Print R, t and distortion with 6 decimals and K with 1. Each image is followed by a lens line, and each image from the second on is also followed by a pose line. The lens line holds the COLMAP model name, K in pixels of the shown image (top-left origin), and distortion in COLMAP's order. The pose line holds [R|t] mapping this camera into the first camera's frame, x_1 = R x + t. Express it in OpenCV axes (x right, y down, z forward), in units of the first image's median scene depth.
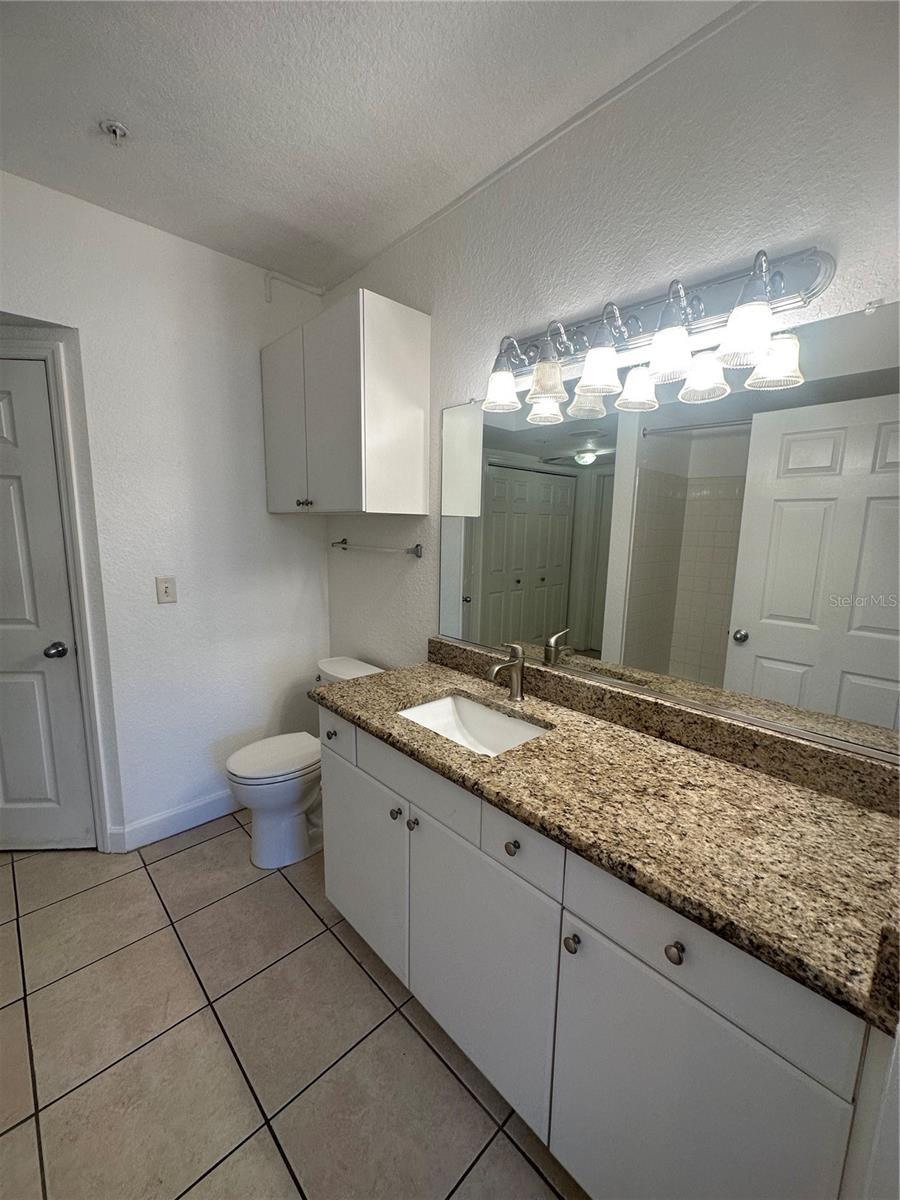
lens RADIAL K [[480.0, 0, 438.1], [0, 480.0, 595.2], [0, 0, 1]] dist [-0.003072, 0.000156]
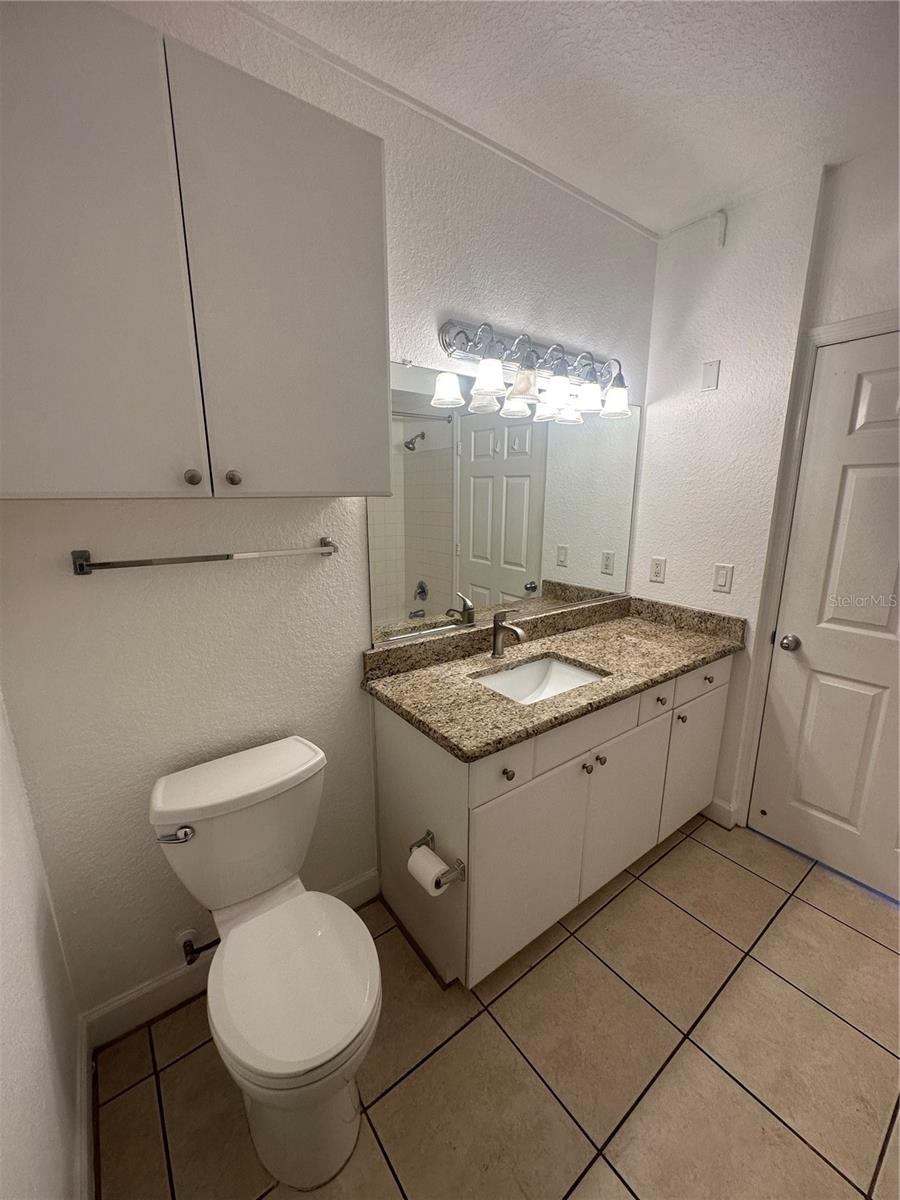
lens RADIAL K [[480.0, 0, 439.9], [0, 480.0, 603.5], [0, 0, 1]] dist [-0.003072, 0.000156]
pose [[0.111328, -0.239878, 0.964399, -1.105345], [0.150481, 0.963310, 0.222236, -0.219158], [-0.982325, 0.120383, 0.143340, 1.115691]]
